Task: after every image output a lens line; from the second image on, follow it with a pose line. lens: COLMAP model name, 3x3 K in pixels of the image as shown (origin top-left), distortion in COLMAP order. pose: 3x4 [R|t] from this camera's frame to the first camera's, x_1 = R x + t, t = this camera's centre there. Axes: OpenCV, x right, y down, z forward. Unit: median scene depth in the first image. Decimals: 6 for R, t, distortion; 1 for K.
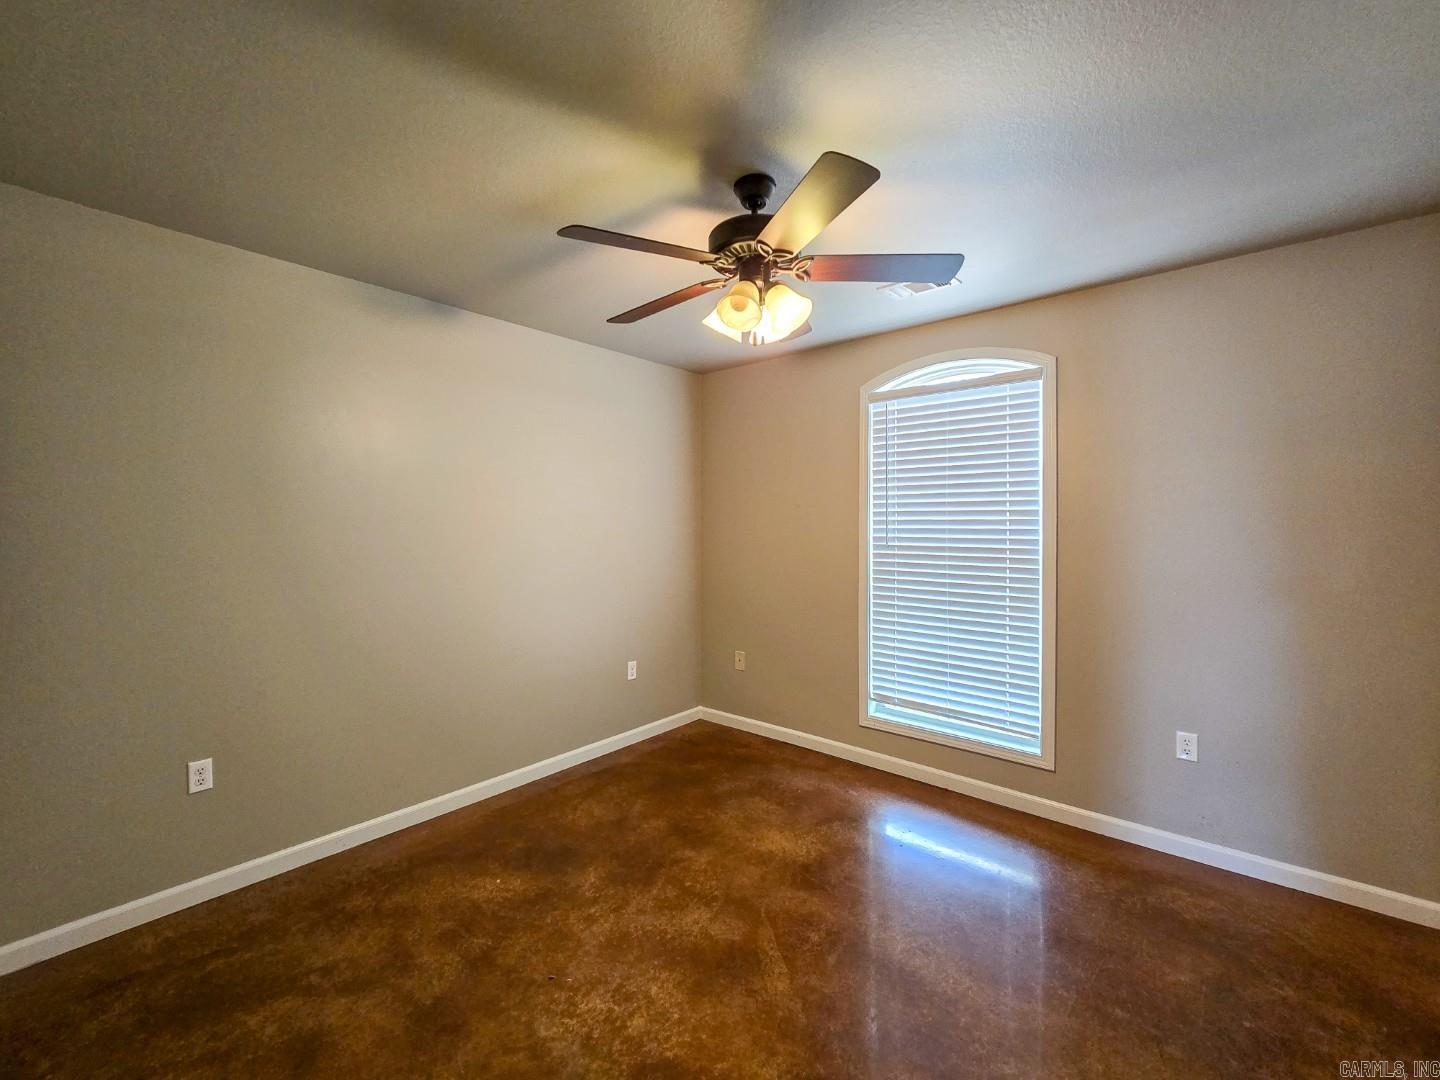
lens RADIAL K [[614.1, 0, 706.8], [0, 614.1, 540.0], [0, 0, 1]] dist [-0.002841, 0.000414]
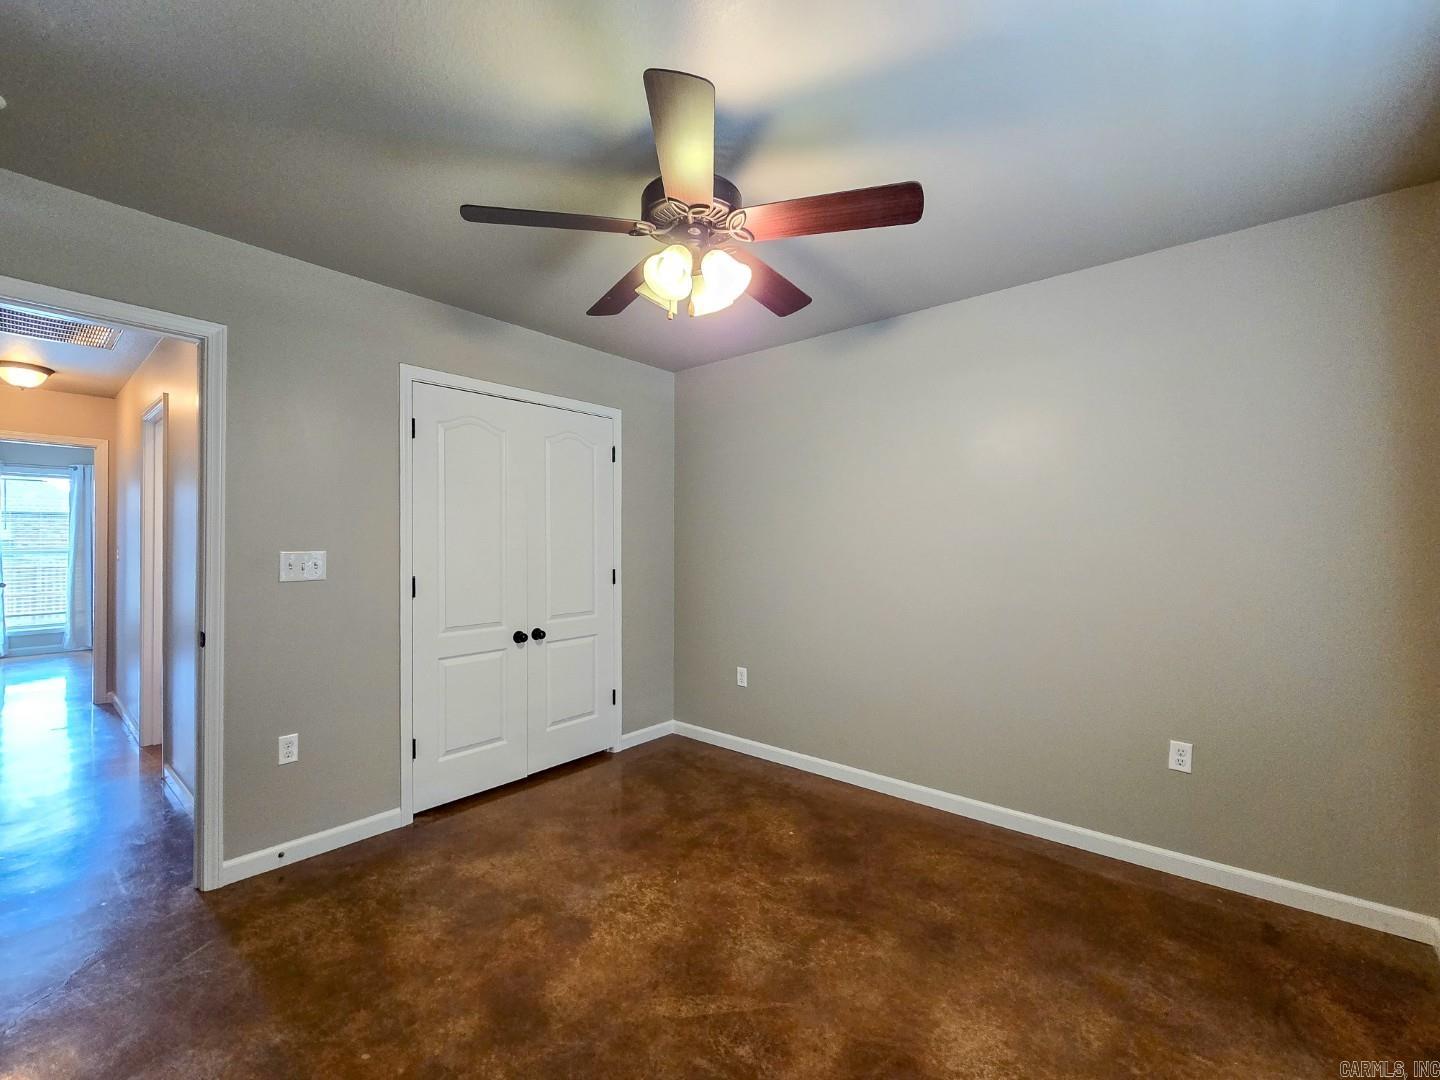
lens RADIAL K [[614.1, 0, 706.8], [0, 614.1, 540.0], [0, 0, 1]] dist [-0.002841, 0.000414]
pose [[0.007137, 0.002222, -0.999972, 0.891274], [-0.028672, 0.999587, 0.002017, -0.007449], [0.999563, 0.028657, 0.007198, 0.862814]]
